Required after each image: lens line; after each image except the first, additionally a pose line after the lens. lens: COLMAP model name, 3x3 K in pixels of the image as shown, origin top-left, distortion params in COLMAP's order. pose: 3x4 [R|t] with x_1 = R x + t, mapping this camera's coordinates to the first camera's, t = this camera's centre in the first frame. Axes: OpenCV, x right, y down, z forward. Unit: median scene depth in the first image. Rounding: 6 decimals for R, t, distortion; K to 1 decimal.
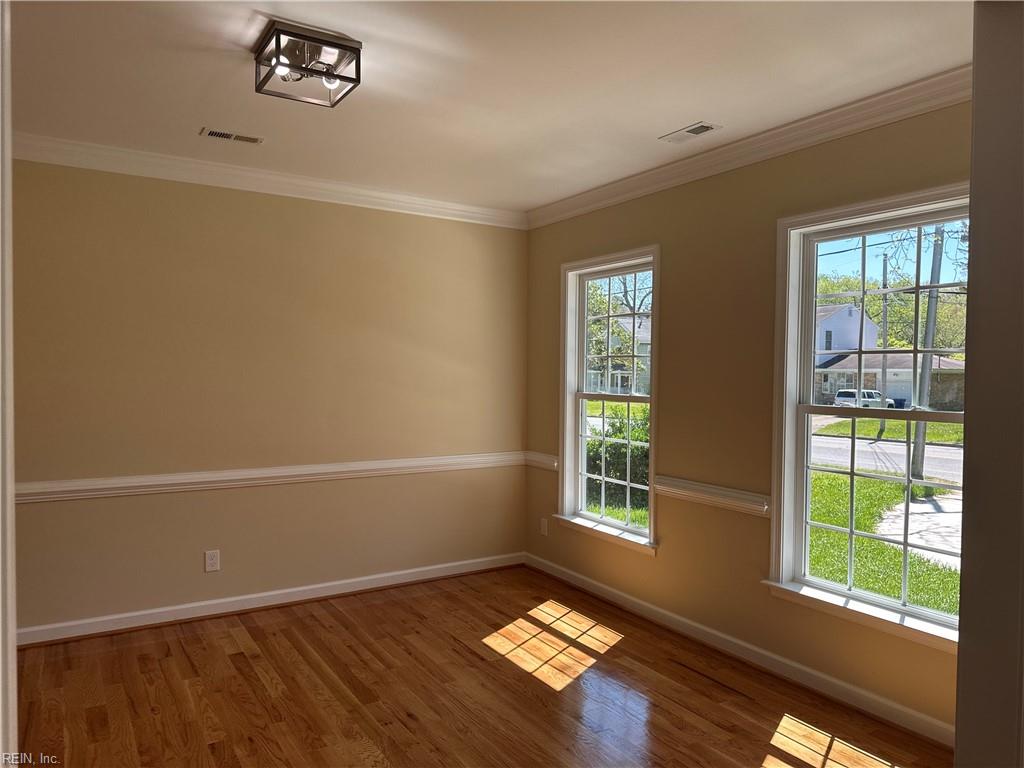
lens RADIAL K [[718.5, 0, 508.5], [0, 718.5, 392.6], [0, 0, 1]] dist [0.105758, -0.161478]
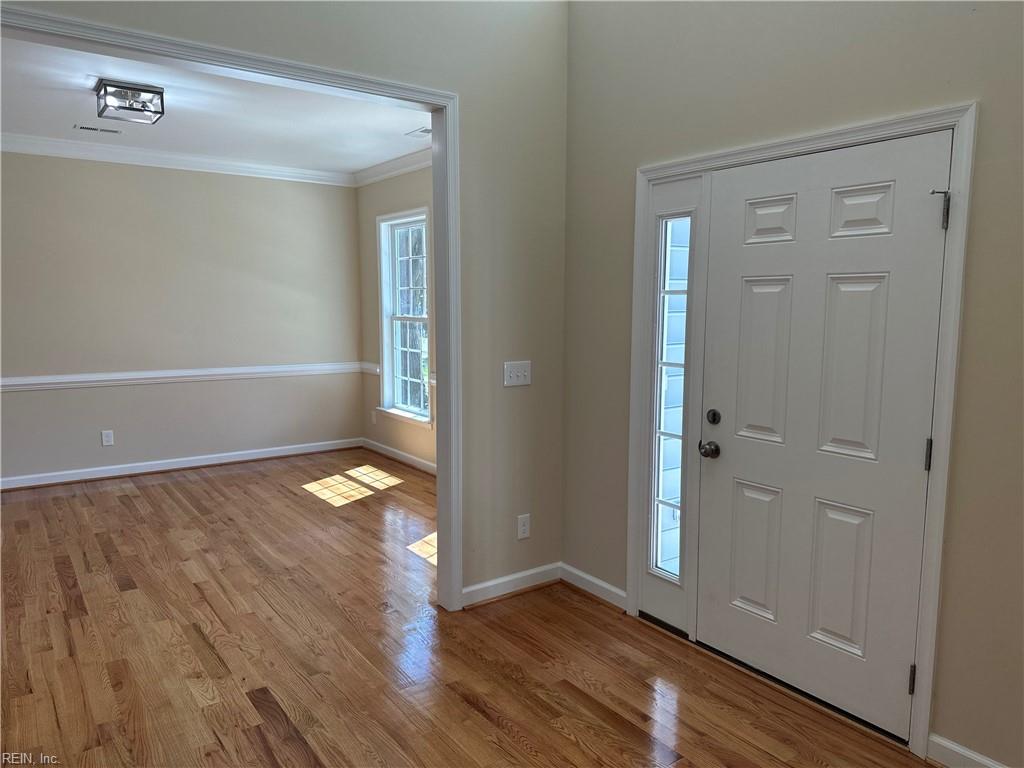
lens RADIAL K [[718.5, 0, 508.5], [0, 718.5, 392.6], [0, 0, 1]] dist [0.105758, -0.161478]
pose [[0.998161, -0.017998, 0.057894, 0.302475], [0.012573, 0.995611, 0.092740, 0.026731], [-0.059309, -0.091842, 0.994006, -0.457721]]
